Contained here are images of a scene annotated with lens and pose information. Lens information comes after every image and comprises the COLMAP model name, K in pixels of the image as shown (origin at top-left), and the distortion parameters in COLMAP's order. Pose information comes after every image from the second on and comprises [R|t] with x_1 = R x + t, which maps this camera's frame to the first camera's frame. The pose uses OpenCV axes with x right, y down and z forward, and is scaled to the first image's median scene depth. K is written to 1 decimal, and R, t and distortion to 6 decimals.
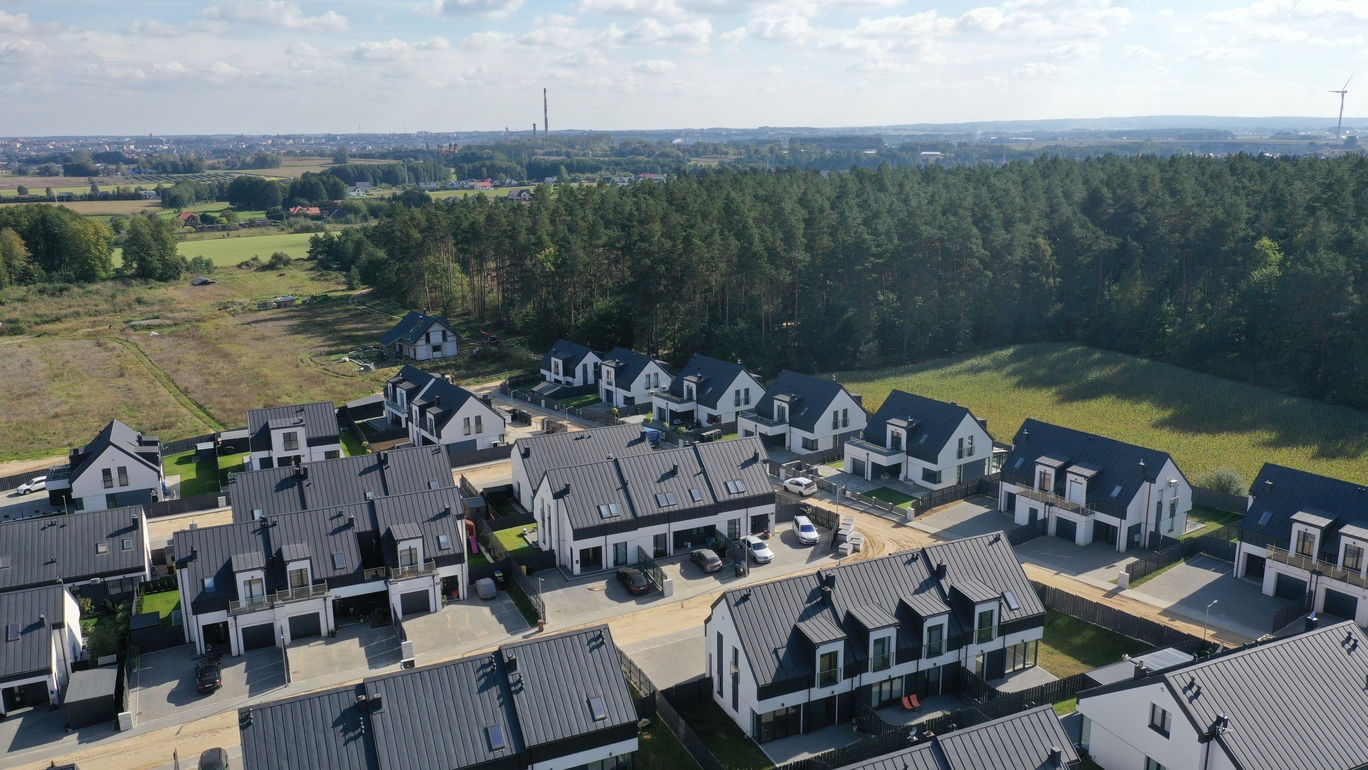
lens RADIAL K [[1076.5, 0, 678.1], [0, 1076.5, 372.3], [0, 0, 1]] dist [-0.000543, 0.003267]
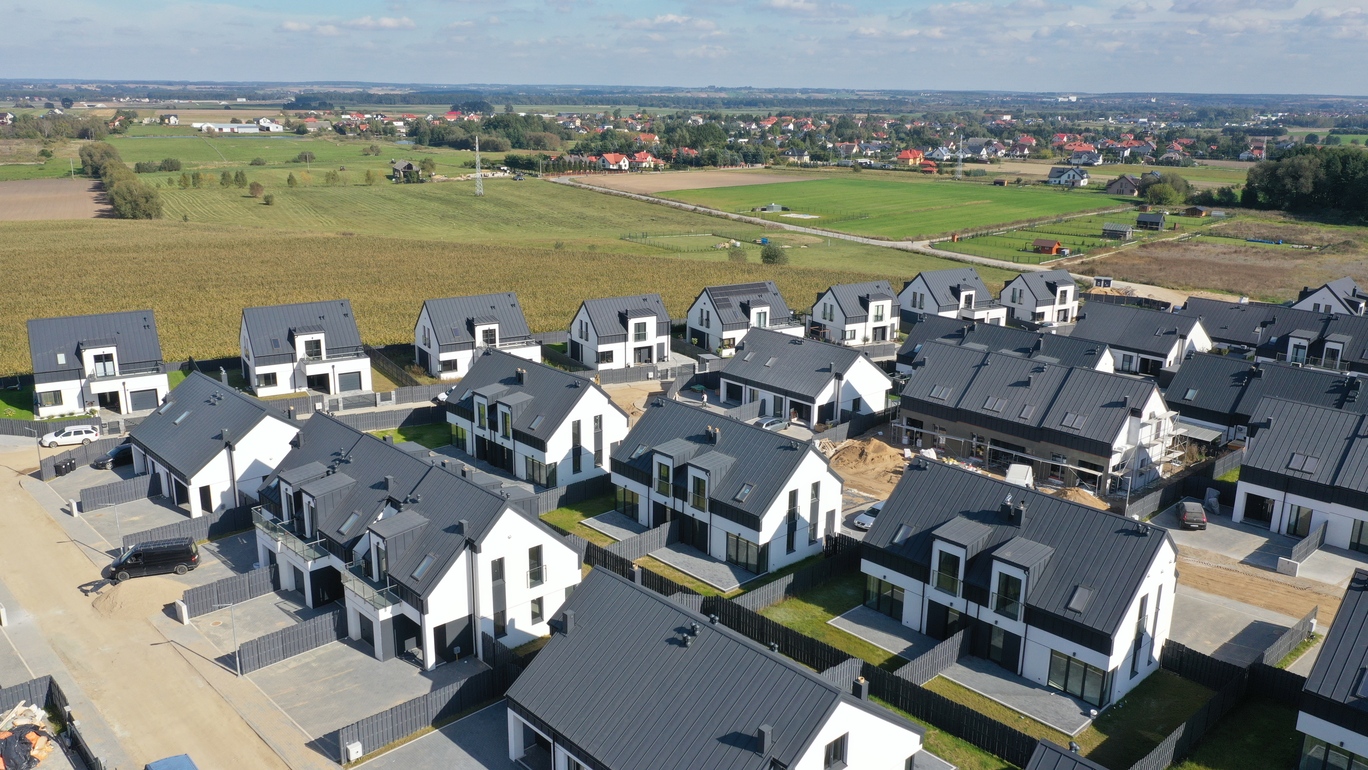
lens RADIAL K [[1076.5, 0, 683.7], [0, 1076.5, 384.8], [0, 0, 1]] dist [-0.000543, 0.003267]
pose [[0.318644, 0.269793, -0.908668, 0.323798], [-0.228497, 0.952230, 0.202599, 0.066215], [0.919921, 0.143071, 0.365069, -0.139860]]
